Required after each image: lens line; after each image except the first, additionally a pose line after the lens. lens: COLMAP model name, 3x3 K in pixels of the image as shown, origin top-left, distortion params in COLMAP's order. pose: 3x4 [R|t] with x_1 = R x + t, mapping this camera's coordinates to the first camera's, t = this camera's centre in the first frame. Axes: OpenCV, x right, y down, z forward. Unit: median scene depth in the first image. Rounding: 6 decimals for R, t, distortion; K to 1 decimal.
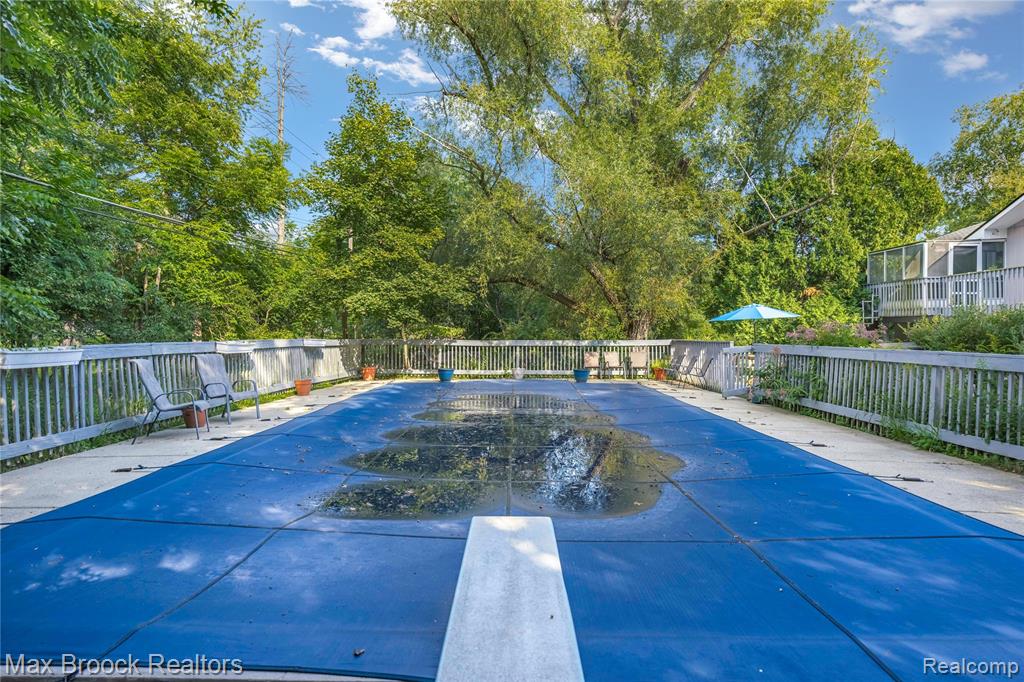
lens RADIAL K [[549.0, 0, 512.0], [0, 549.0, 341.0], [0, 0, 1]] dist [0.027172, 0.000267]
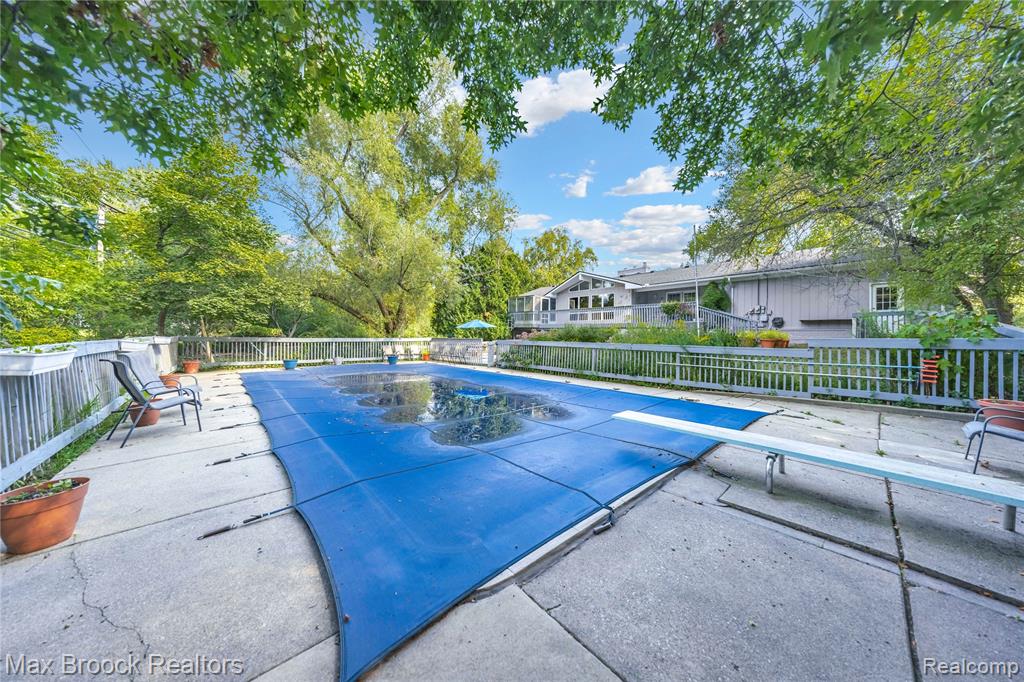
lens RADIAL K [[321.1, 0, 512.0], [0, 321.1, 341.0], [0, 0, 1]] dist [-0.000257, -0.000011]
pose [[0.746879, -0.005553, 0.664937, -0.205962], [0.002327, 0.999981, 0.005737, 0.002751], [-0.664956, -0.002738, 0.746878, 0.062337]]
